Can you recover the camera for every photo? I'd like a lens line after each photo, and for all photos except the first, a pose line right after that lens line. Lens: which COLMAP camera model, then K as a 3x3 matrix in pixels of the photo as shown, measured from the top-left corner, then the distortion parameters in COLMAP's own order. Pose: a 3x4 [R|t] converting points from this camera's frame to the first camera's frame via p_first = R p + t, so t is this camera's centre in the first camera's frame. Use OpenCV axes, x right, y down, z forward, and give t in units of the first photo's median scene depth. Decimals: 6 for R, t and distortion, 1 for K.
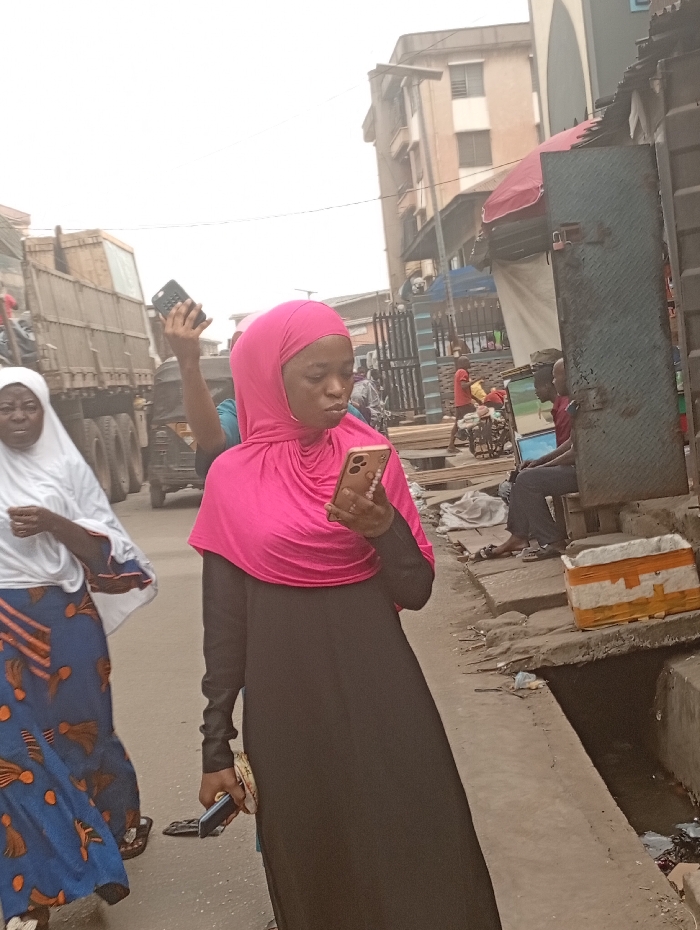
lens RADIAL K [[1467.5, 0, 348.5], [0, 1467.5, 467.6], [0, 0, 1]] dist [0.065041, 0.000000]
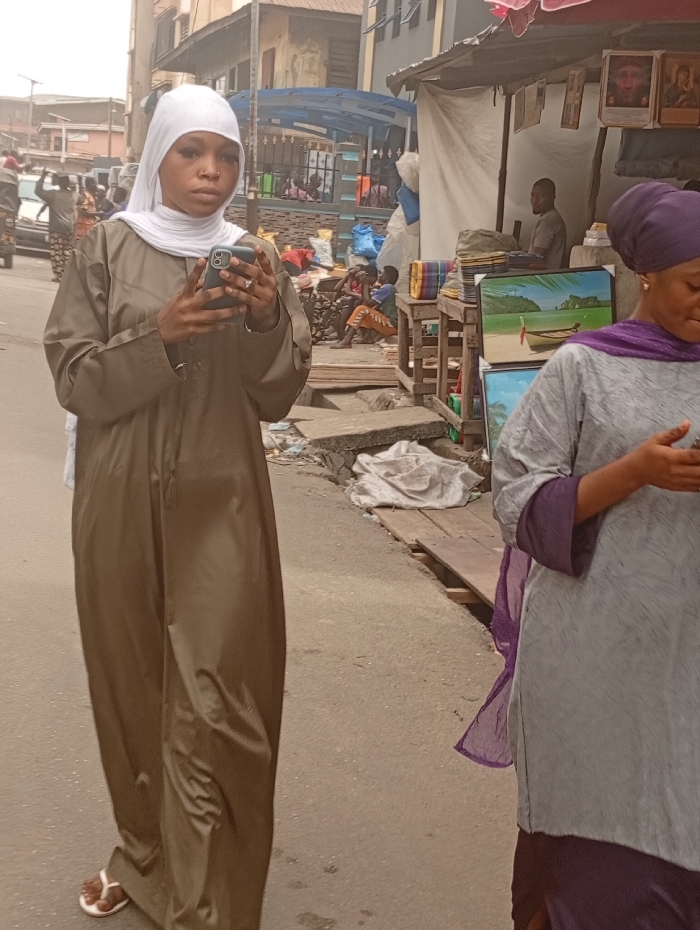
lens RADIAL K [[1467.5, 0, 353.9], [0, 1467.5, 460.5], [0, 0, 1]] dist [0.065041, 0.000000]
pose [[0.959536, 0.153432, 0.236111, -0.082970], [-0.177174, 0.980696, 0.082736, -0.023306], [-0.218859, -0.121221, 0.968197, 0.383980]]
